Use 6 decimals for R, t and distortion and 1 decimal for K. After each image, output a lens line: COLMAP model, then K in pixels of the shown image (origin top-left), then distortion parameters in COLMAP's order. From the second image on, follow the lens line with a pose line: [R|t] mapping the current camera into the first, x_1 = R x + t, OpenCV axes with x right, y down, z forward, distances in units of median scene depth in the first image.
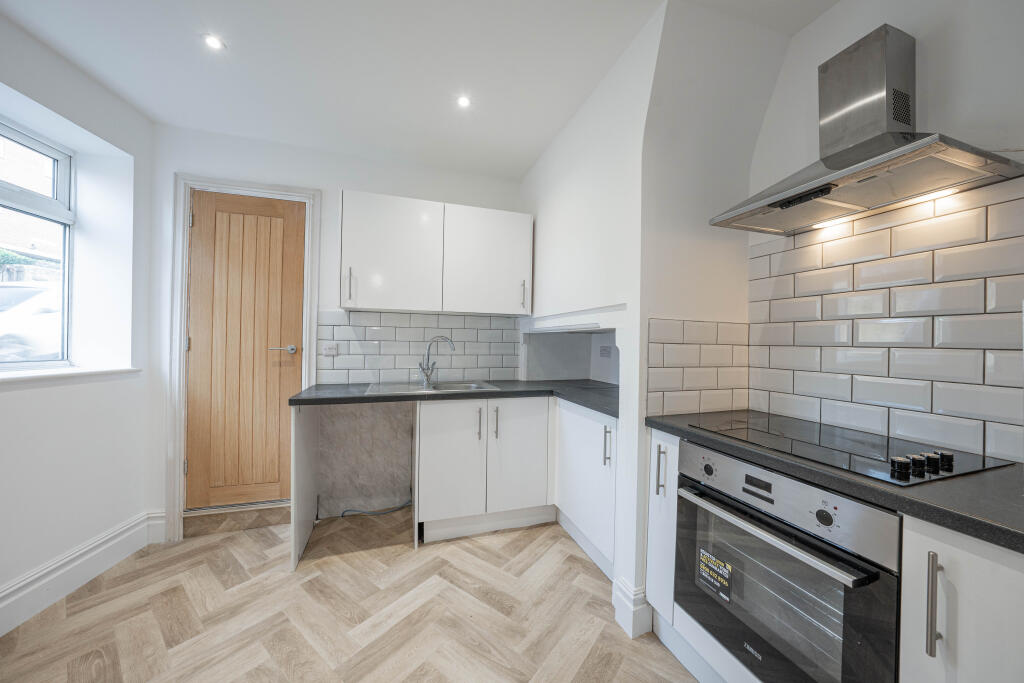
lens RADIAL K [[358.3, 0, 512.0], [0, 358.3, 341.5], [0, 0, 1]] dist [-0.022820, 0.004620]
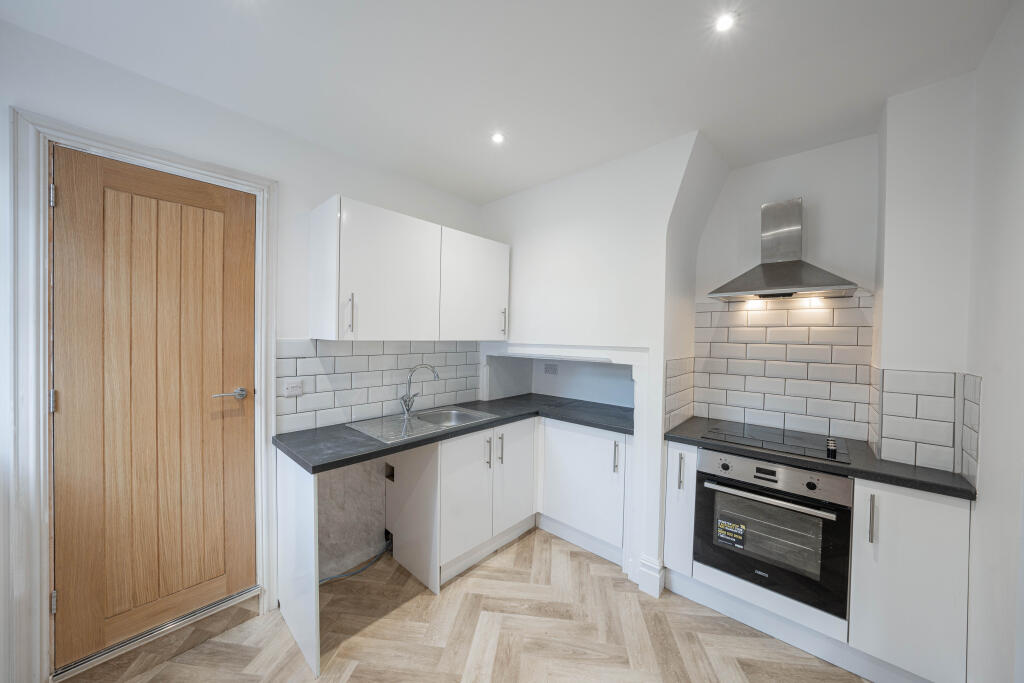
lens RADIAL K [[358.3, 0, 512.0], [0, 358.3, 341.5], [0, 0, 1]] dist [-0.022820, 0.004620]
pose [[0.866297, -0.010818, 0.499413, -0.616136], [-0.002131, 0.999676, 0.025352, -0.130779], [-0.499526, -0.023027, 0.865993, 0.099639]]
